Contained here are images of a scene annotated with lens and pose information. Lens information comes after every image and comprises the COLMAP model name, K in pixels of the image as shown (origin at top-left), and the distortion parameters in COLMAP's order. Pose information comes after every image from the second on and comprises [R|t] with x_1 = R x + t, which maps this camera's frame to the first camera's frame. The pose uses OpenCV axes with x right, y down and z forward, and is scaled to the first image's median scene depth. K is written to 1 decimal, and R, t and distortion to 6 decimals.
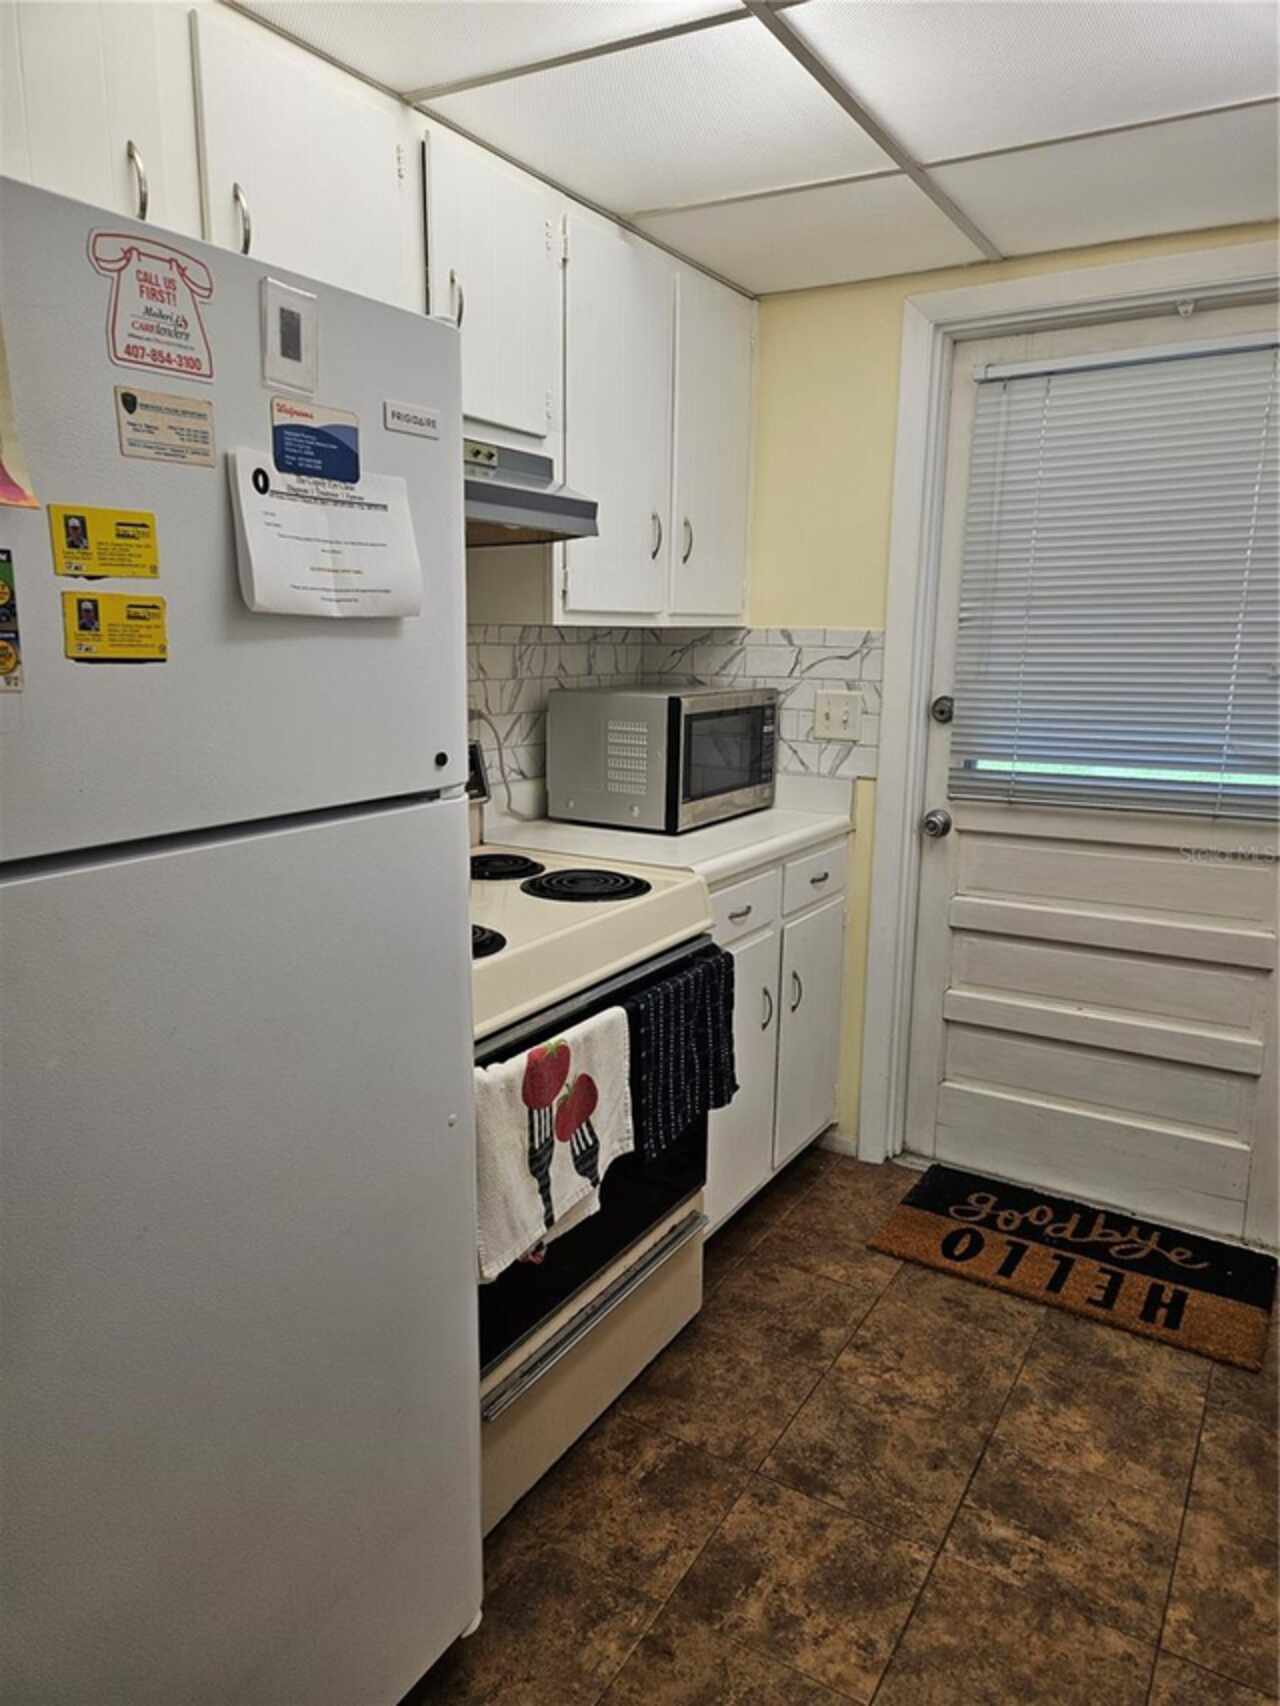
lens RADIAL K [[1144.5, 0, 646.6], [0, 1144.5, 888.8], [0, 0, 1]] dist [0.092196, -0.074250]
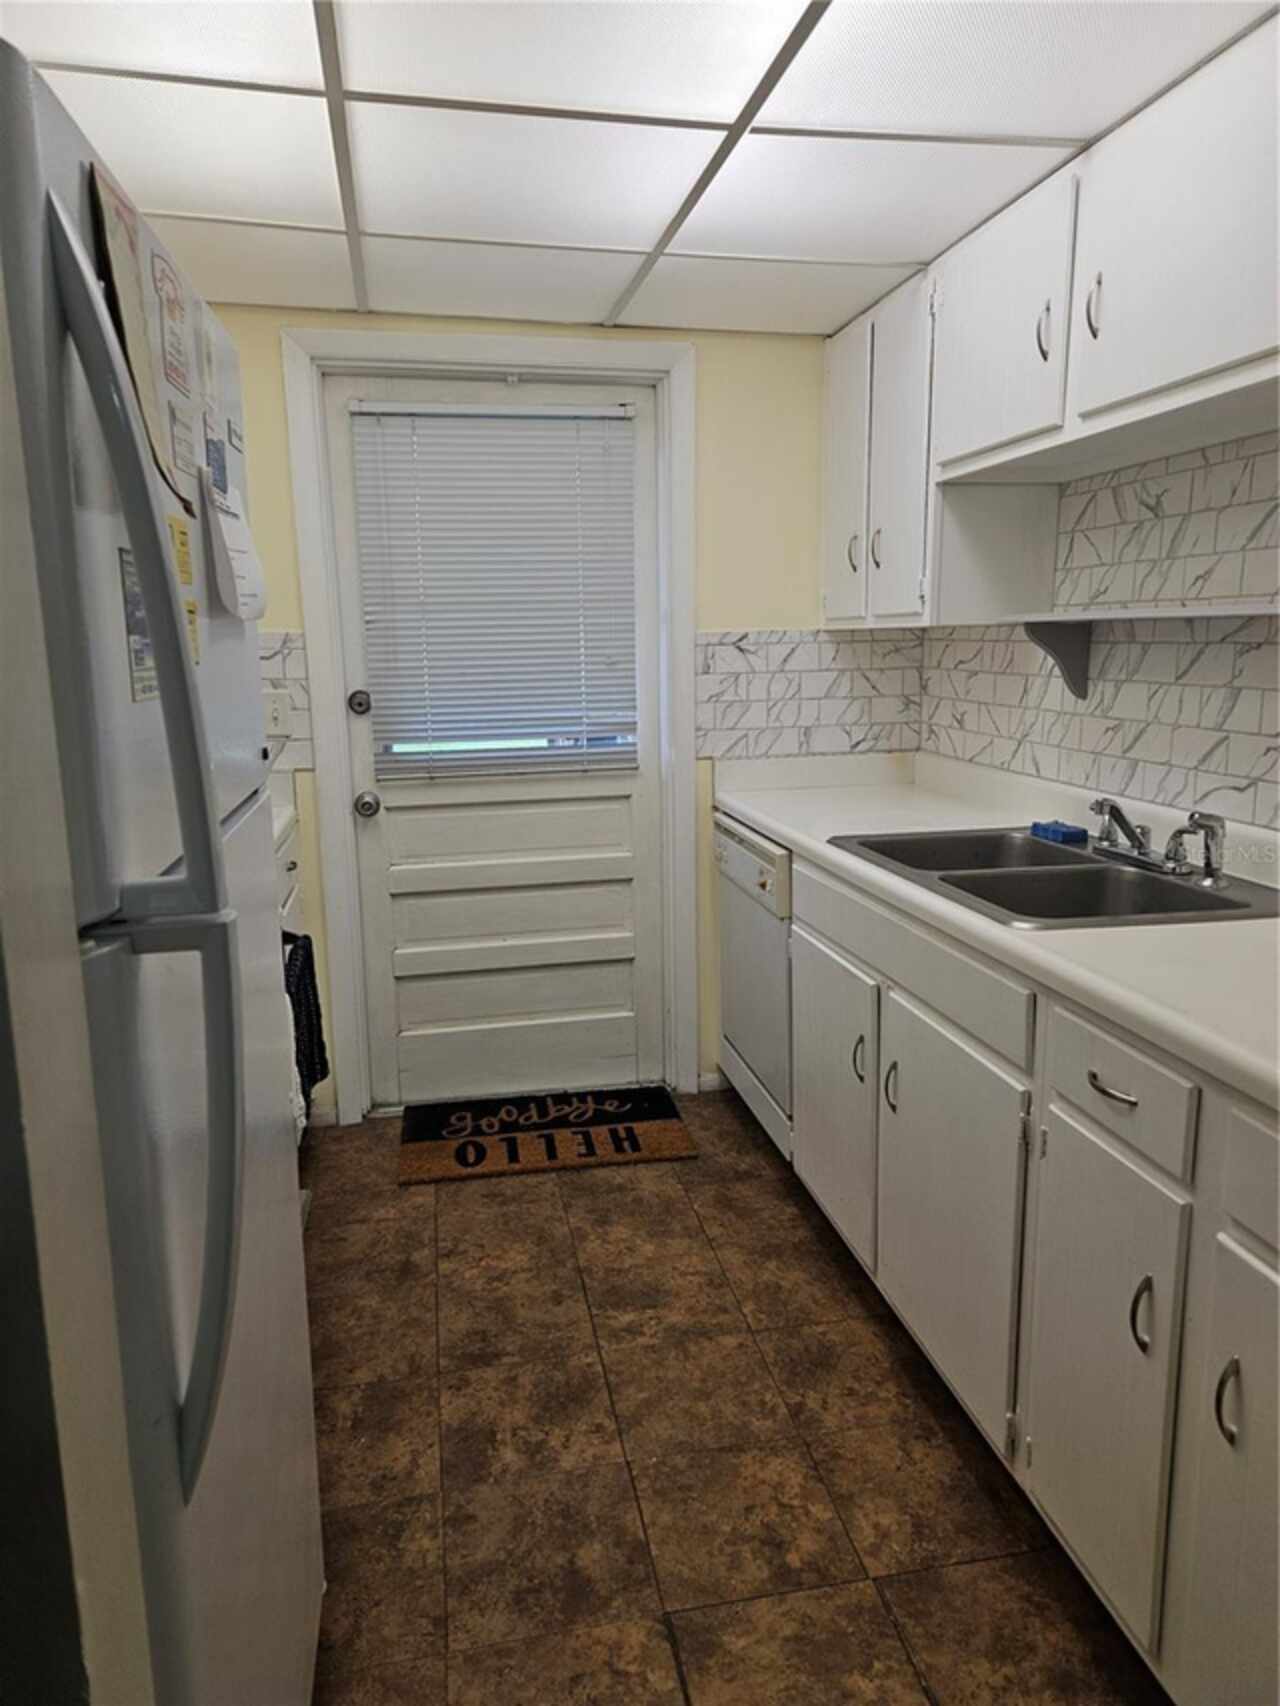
lens RADIAL K [[1144.5, 0, 646.6], [0, 1144.5, 888.8], [0, 0, 1]] dist [0.092196, -0.074250]
pose [[0.734160, -0.168797, 0.657659, -0.330548], [0.170596, 0.983391, 0.061961, 0.000793], [-0.657195, 0.066705, 0.750763, -0.011774]]
